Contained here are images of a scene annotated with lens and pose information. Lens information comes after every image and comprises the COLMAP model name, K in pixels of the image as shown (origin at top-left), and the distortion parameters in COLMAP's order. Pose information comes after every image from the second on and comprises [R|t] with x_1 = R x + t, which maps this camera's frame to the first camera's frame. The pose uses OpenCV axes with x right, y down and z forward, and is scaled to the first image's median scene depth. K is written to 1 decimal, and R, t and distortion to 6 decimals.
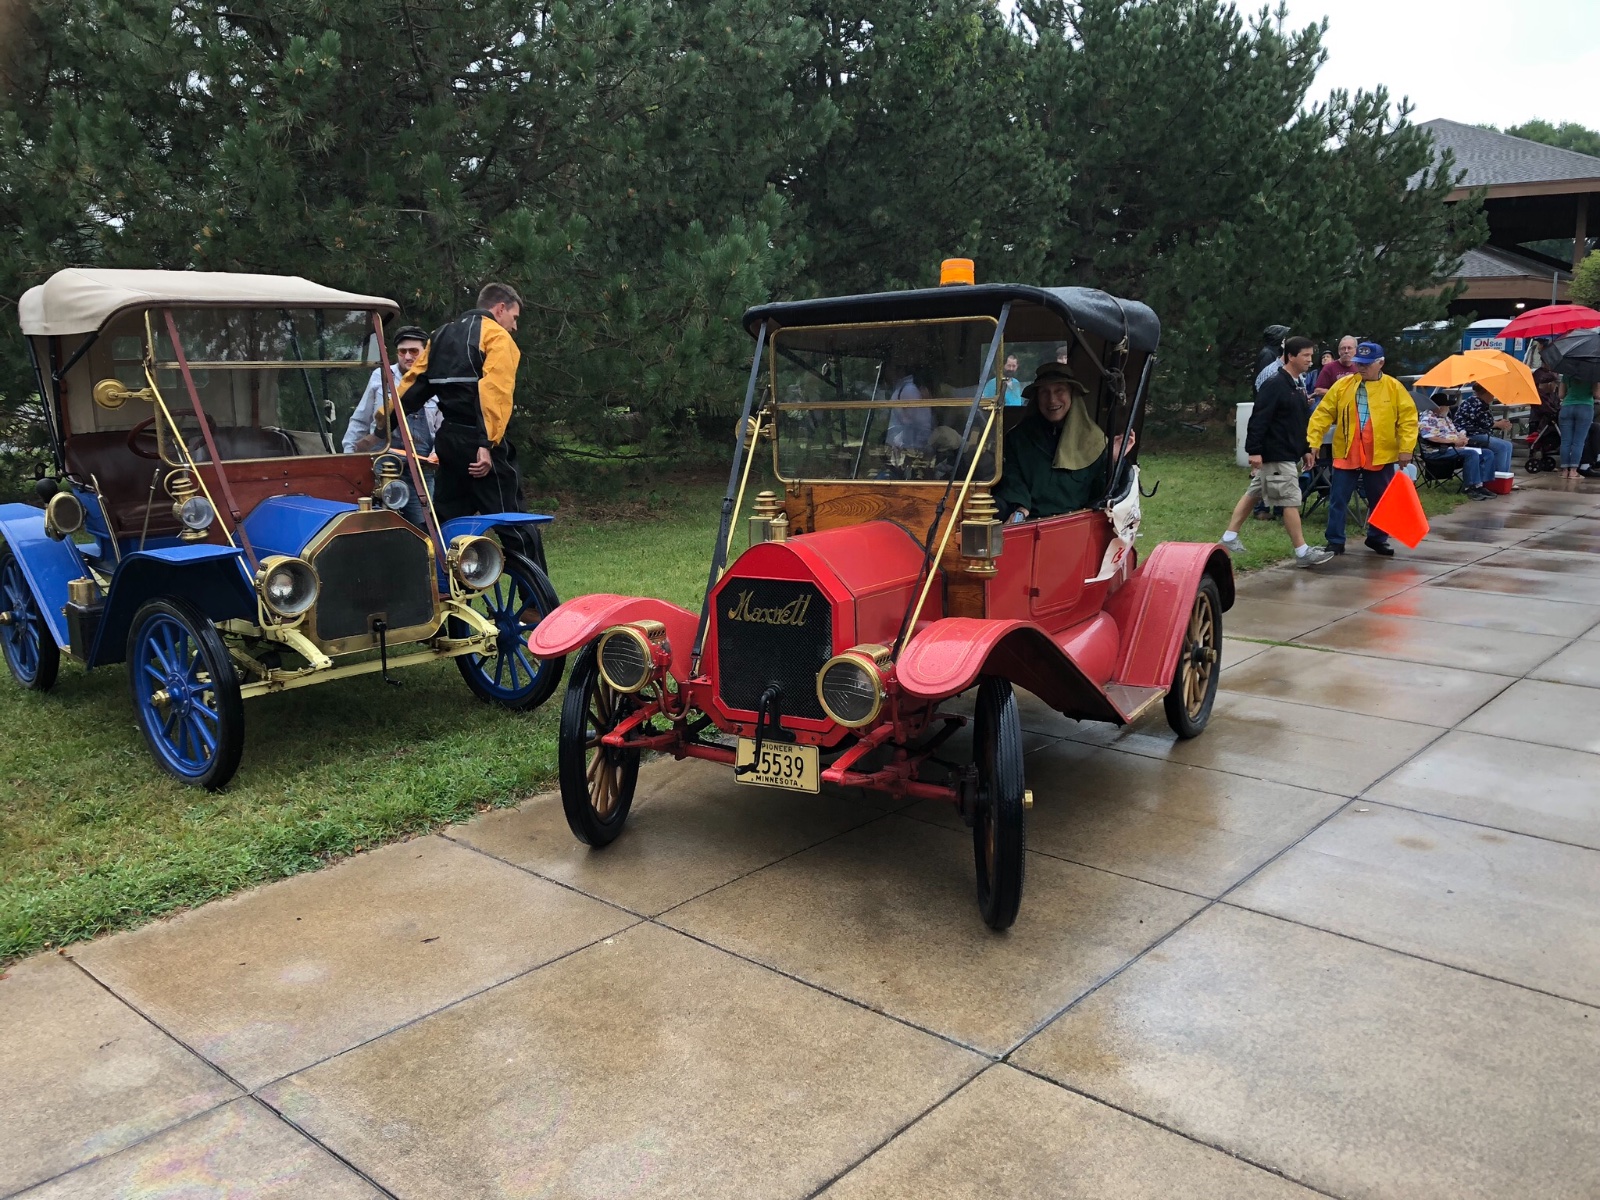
lens RADIAL K [[1301.9, 0, 800.0], [0, 1301.9, 600.0], [0, 0, 1]] dist [0.068627, -0.113190]
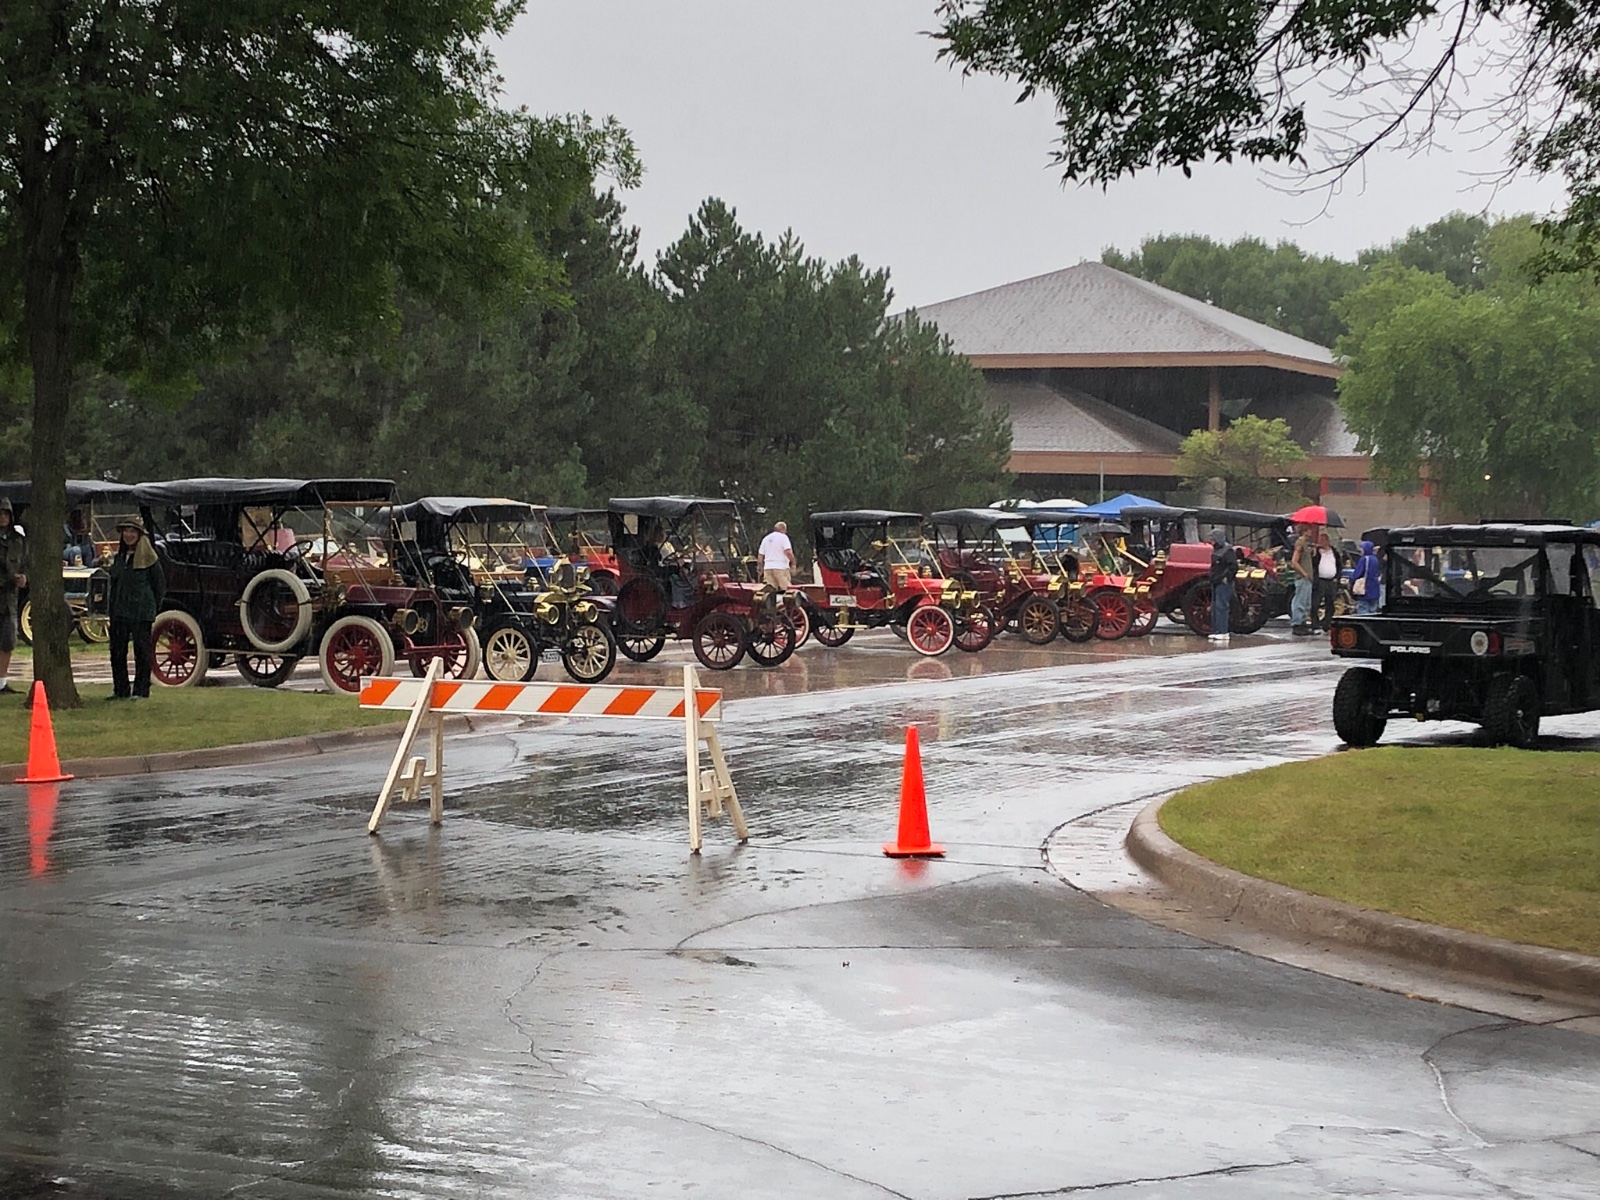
lens RADIAL K [[2940.0, 0, 800.0], [0, 2940.0, 600.0], [0, 0, 1]] dist [0.003744, -0.006133]
pose [[0.967061, 0.005254, 0.254490, -0.409922], [0.035524, 0.987217, -0.155370, 0.317190], [-0.252053, 0.159293, 0.954513, -1.658925]]
